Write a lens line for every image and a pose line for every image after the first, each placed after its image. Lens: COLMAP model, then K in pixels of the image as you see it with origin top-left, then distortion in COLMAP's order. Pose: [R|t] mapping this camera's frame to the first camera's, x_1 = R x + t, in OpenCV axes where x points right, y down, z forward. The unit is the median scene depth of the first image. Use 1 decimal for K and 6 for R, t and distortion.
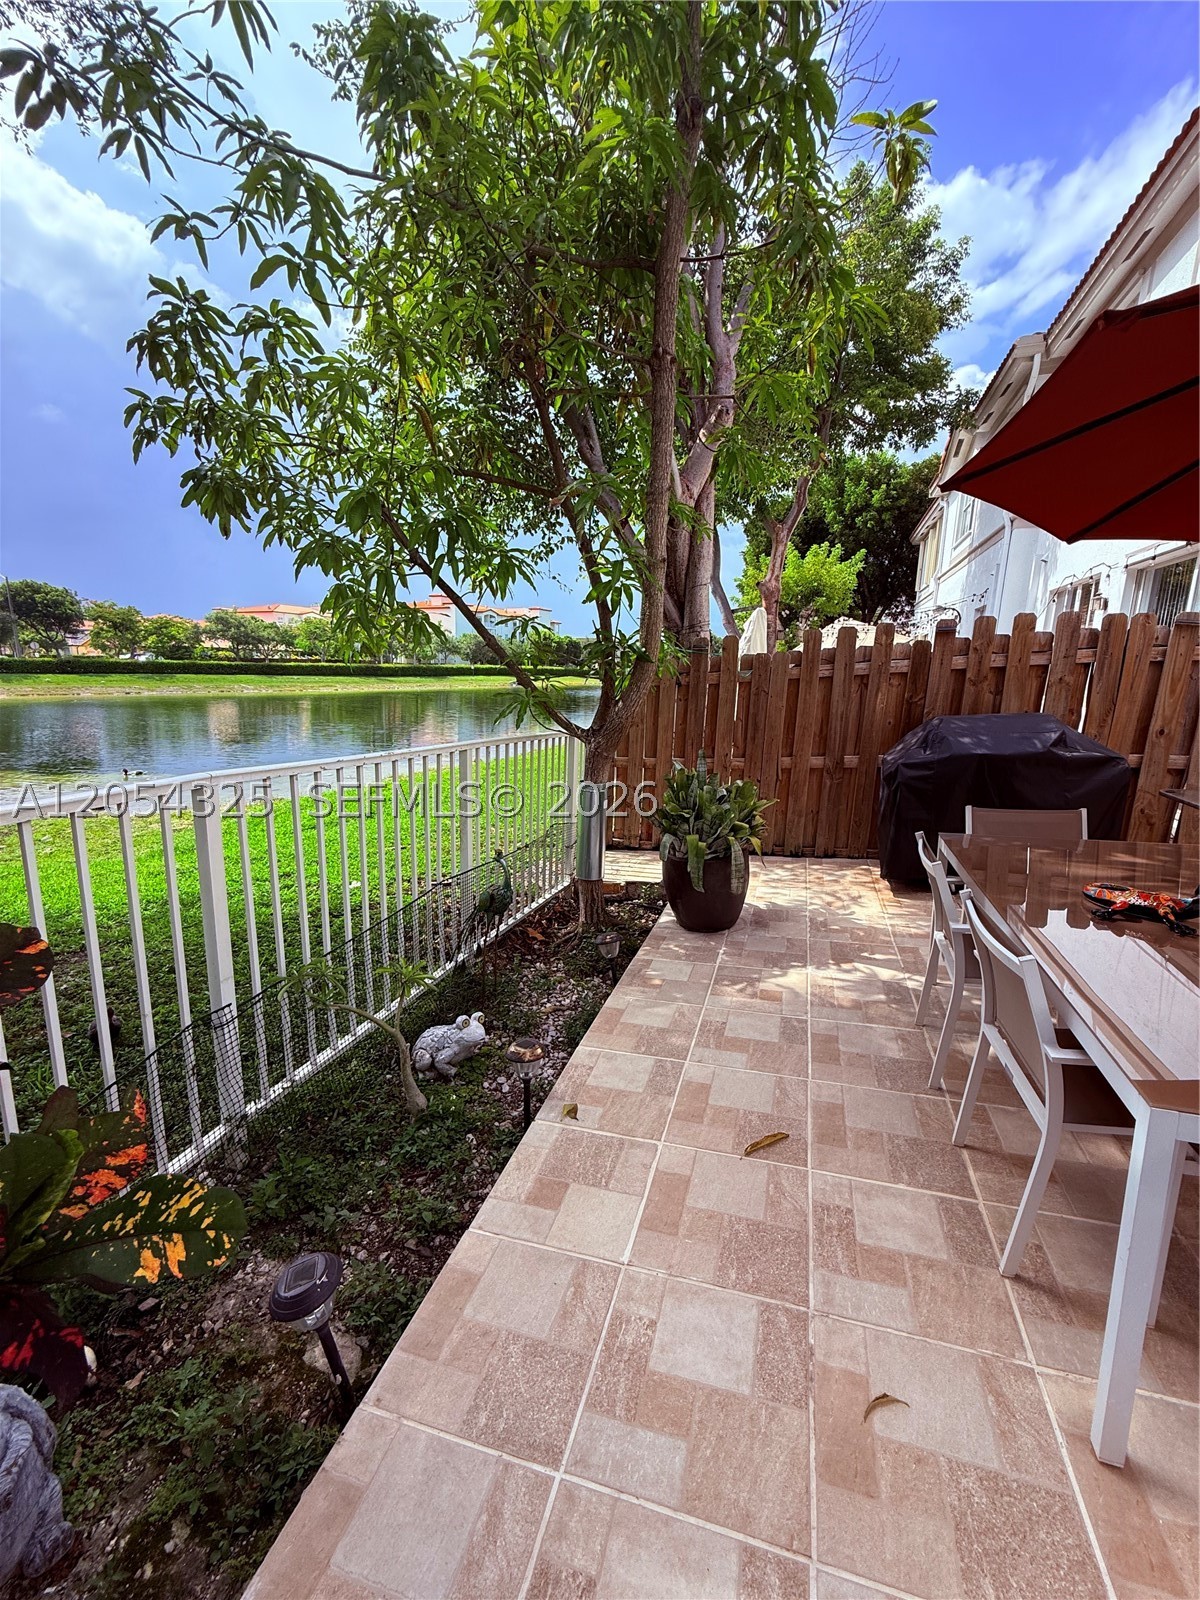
lens RADIAL K [[639.2, 0, 602.3], [0, 639.2, 797.6], [0, 0, 1]] dist [0.000253, 0.000095]
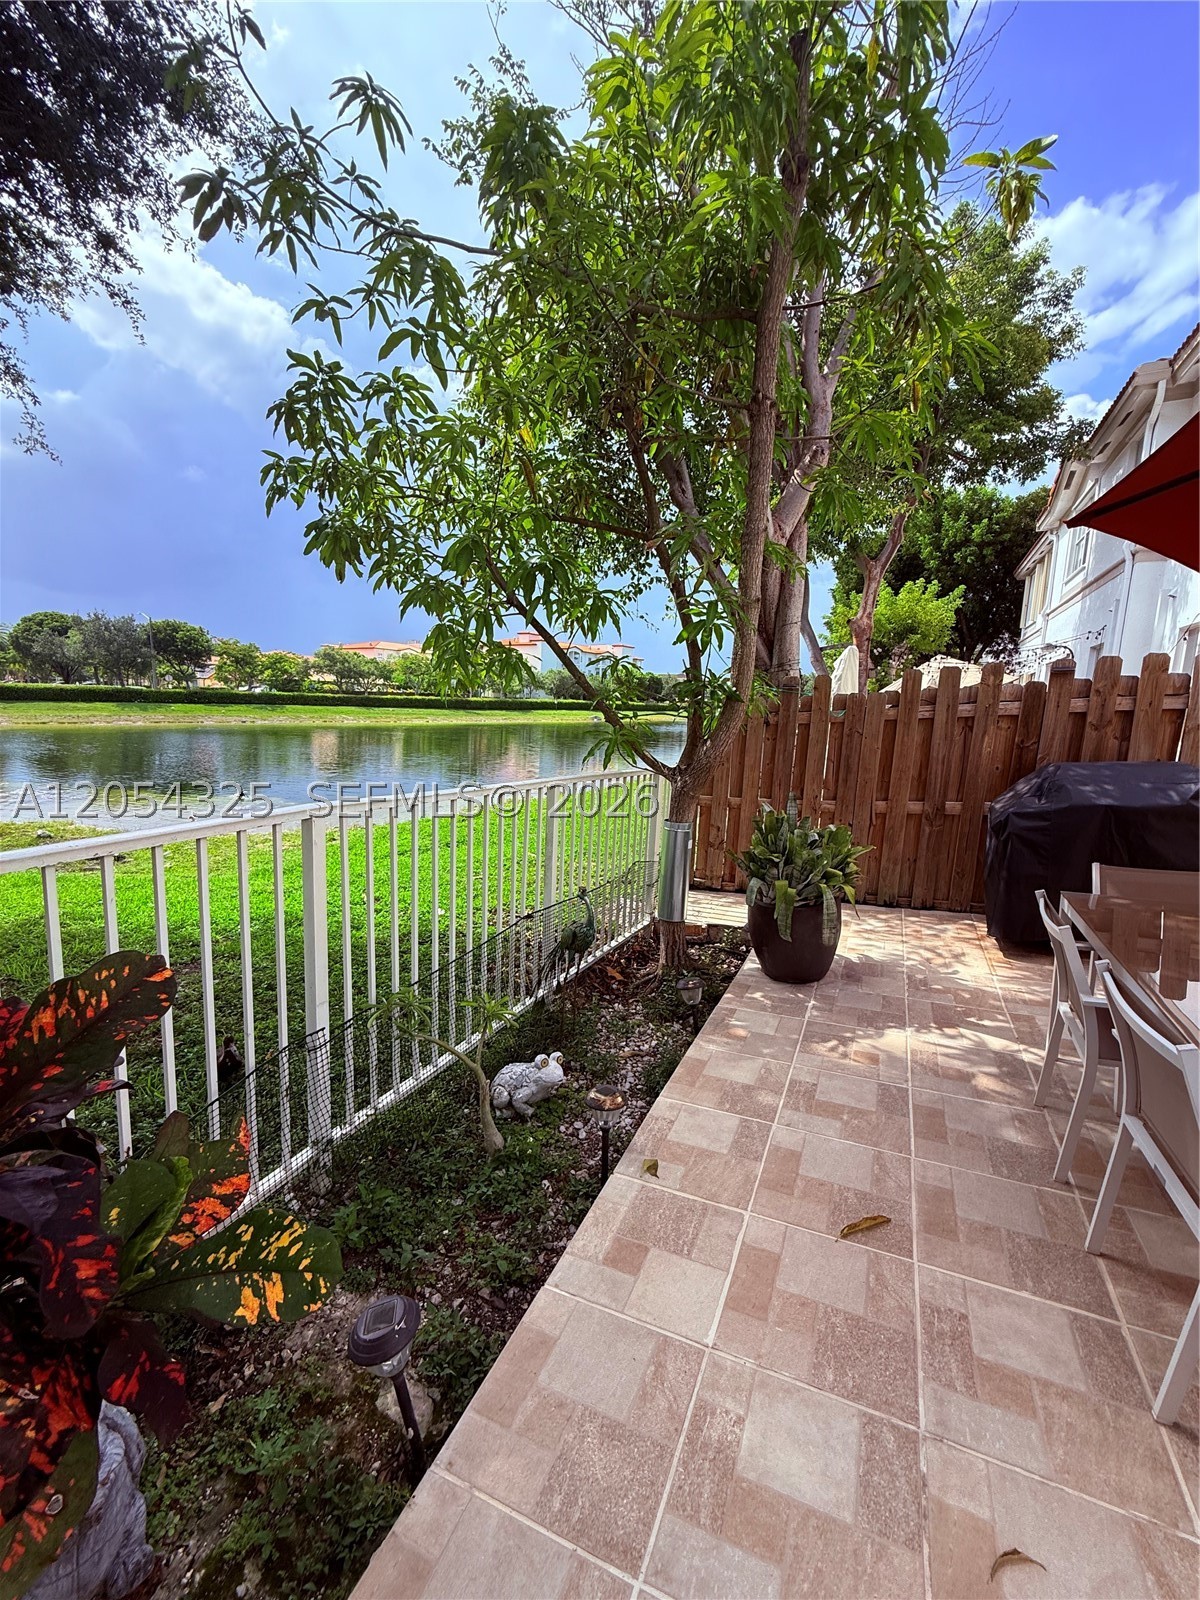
lens RADIAL K [[639.2, 0, 602.3], [0, 639.2, 797.6], [0, 0, 1]] dist [0.000253, 0.000095]
pose [[0.992214, 0.029703, -0.120950, -0.012181], [-0.036177, 0.998008, -0.051681, -0.005556], [0.119174, 0.055654, 0.991312, 0.005957]]
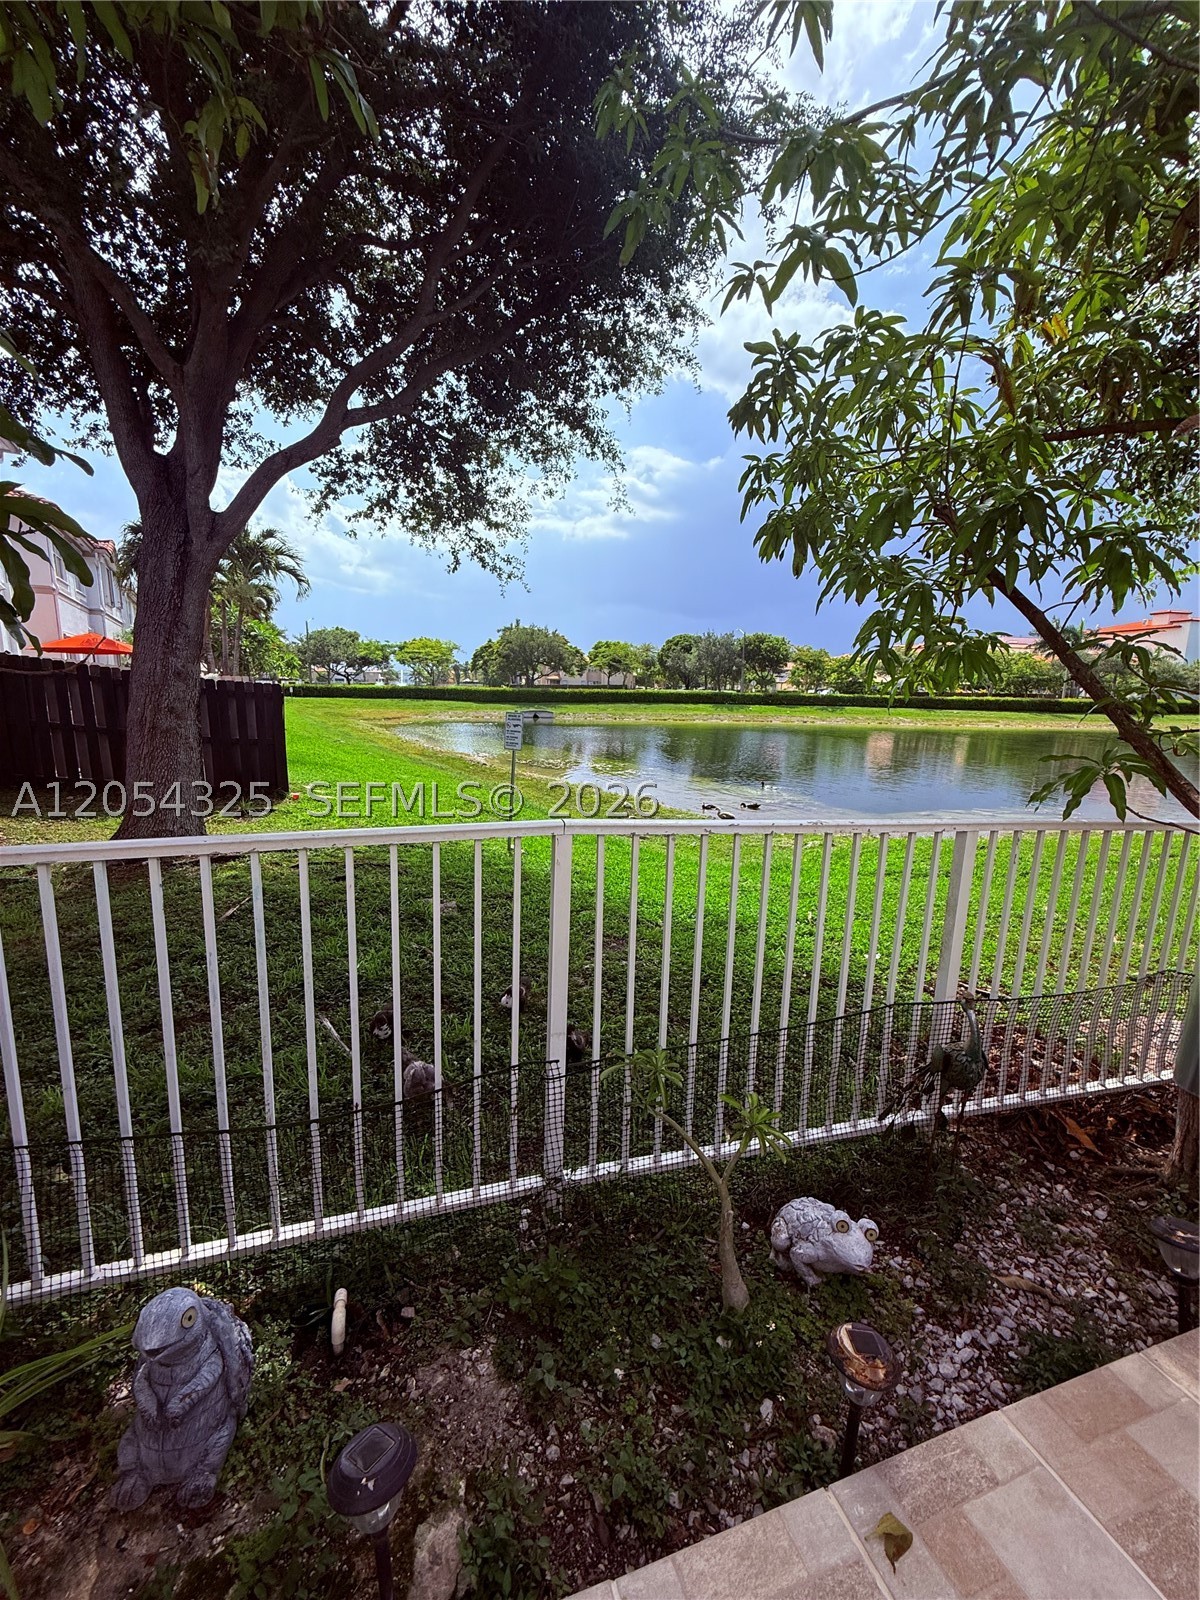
lens RADIAL K [[640.1, 0, 599.1], [0, 640.1, 795.8], [0, 0, 1]] dist [-0.000532, -0.000113]
pose [[0.580224, 0.127091, -0.804480, 0.087740], [-0.170526, 0.984814, 0.032590, -0.055235], [0.796405, 0.118275, 0.593085, 0.223205]]
